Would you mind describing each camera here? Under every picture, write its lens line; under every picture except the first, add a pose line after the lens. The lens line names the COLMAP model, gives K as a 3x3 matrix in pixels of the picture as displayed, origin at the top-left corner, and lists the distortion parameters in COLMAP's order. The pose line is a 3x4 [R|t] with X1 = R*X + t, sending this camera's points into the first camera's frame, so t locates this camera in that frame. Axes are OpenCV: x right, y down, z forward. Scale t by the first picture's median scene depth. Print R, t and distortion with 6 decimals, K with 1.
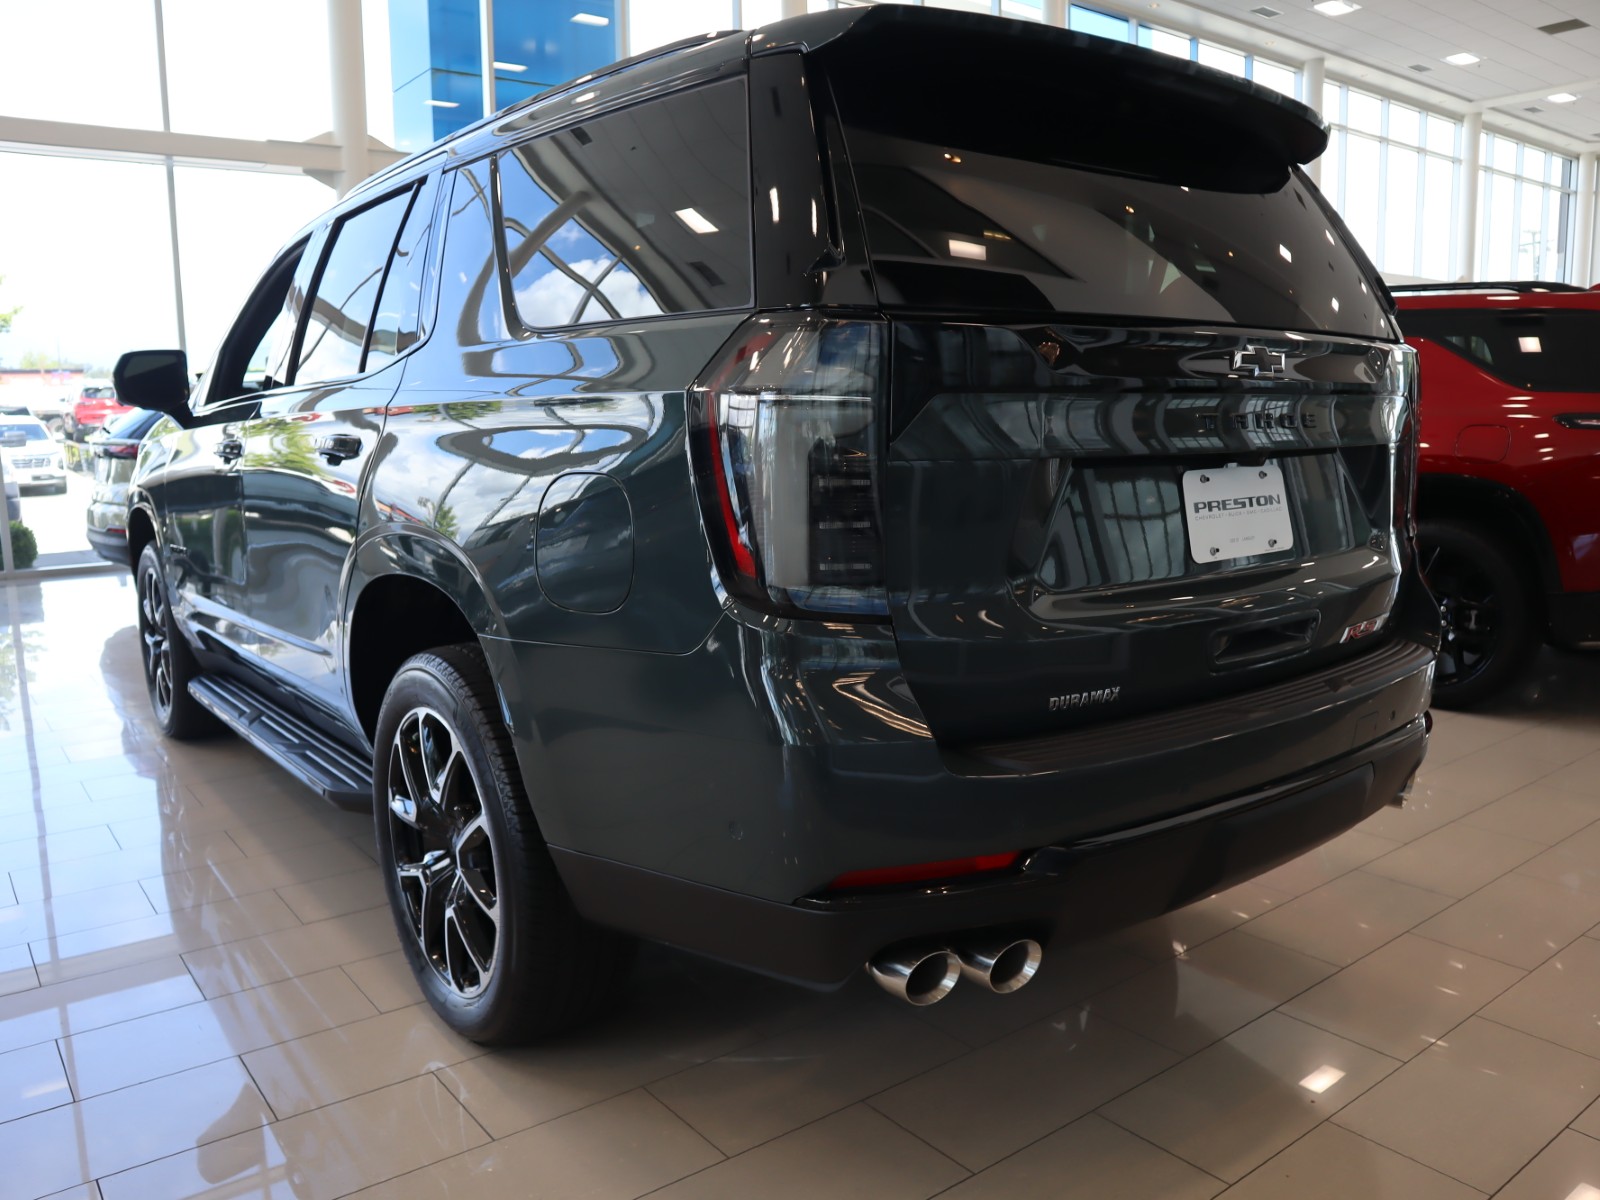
lens RADIAL K [[1283.7, 0, 800.0], [0, 1283.7, 600.0], [0, 0, 1]] dist [-0.180864, 0.173509]
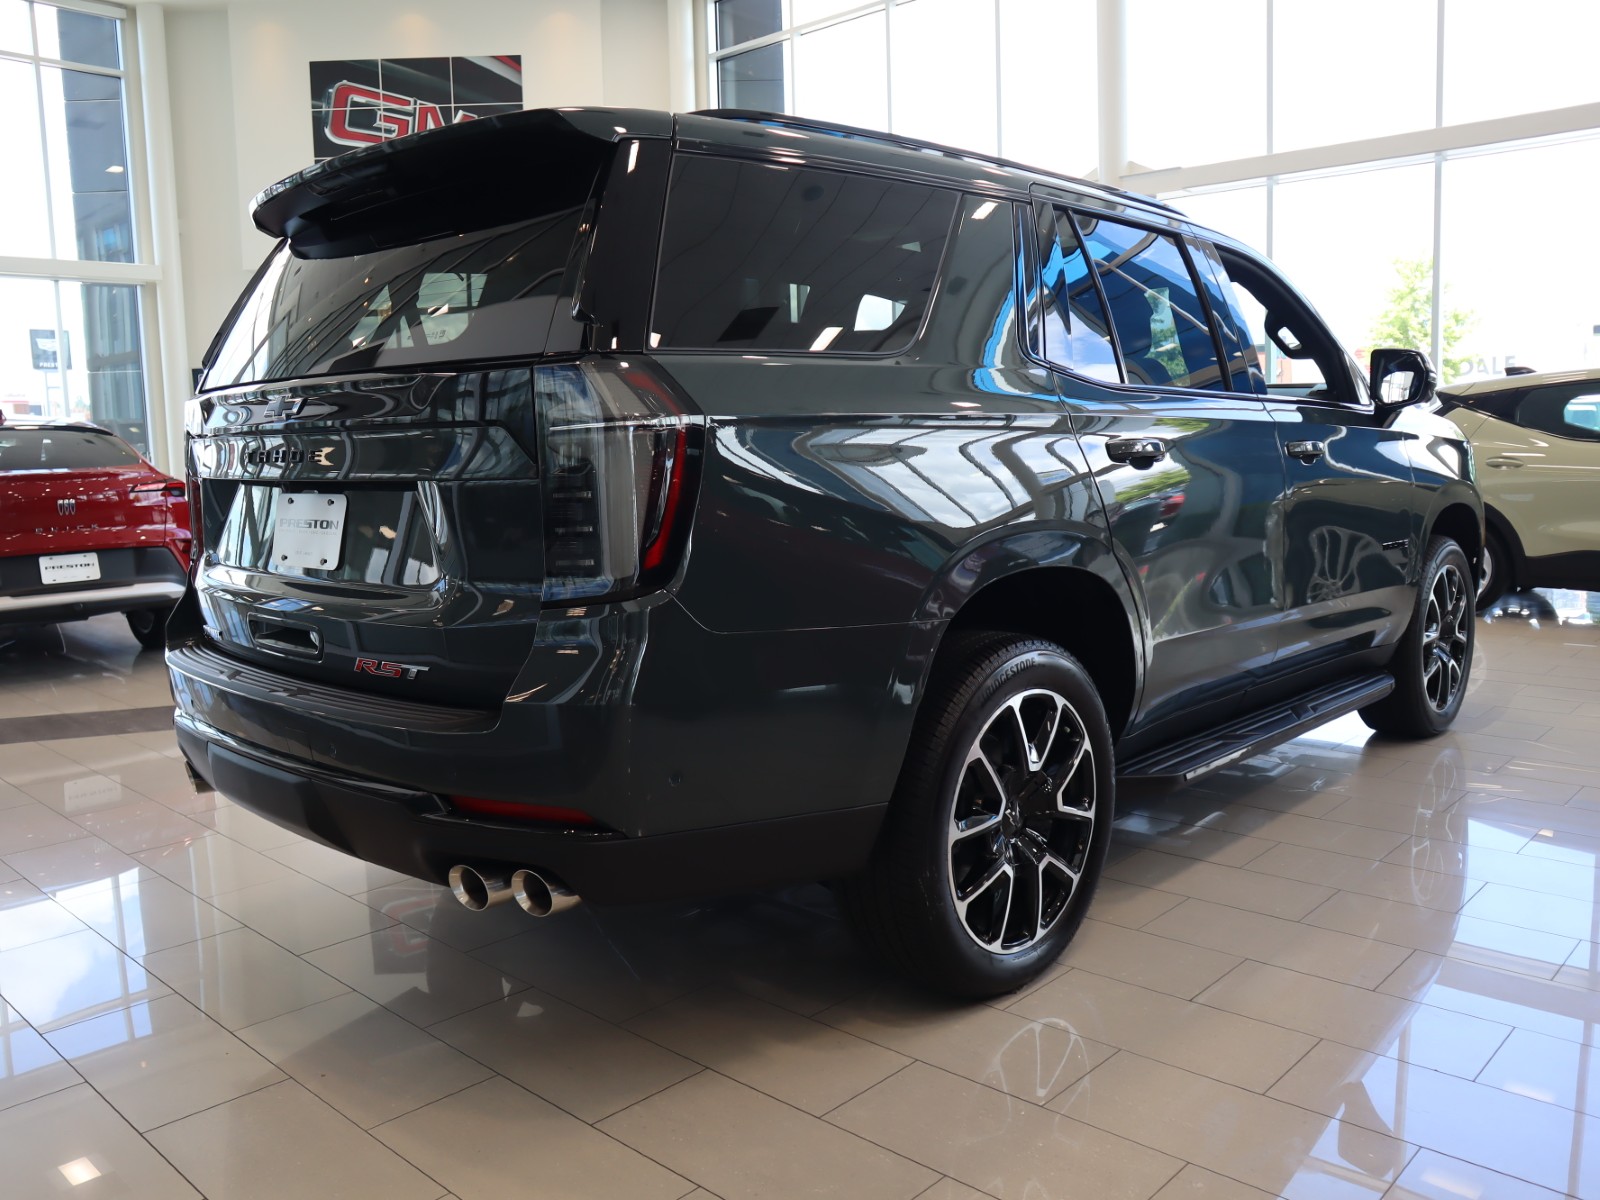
lens RADIAL K [[1216.6, 0, 800.0], [0, 1216.6, 600.0], [0, 0, 1]] dist [-0.001824, -0.001289]
pose [[0.166081, 0.157465, -0.973459, 0.728919], [-0.137856, 0.981182, 0.135195, -0.105074], [0.976429, 0.111744, 0.184663, 0.577691]]
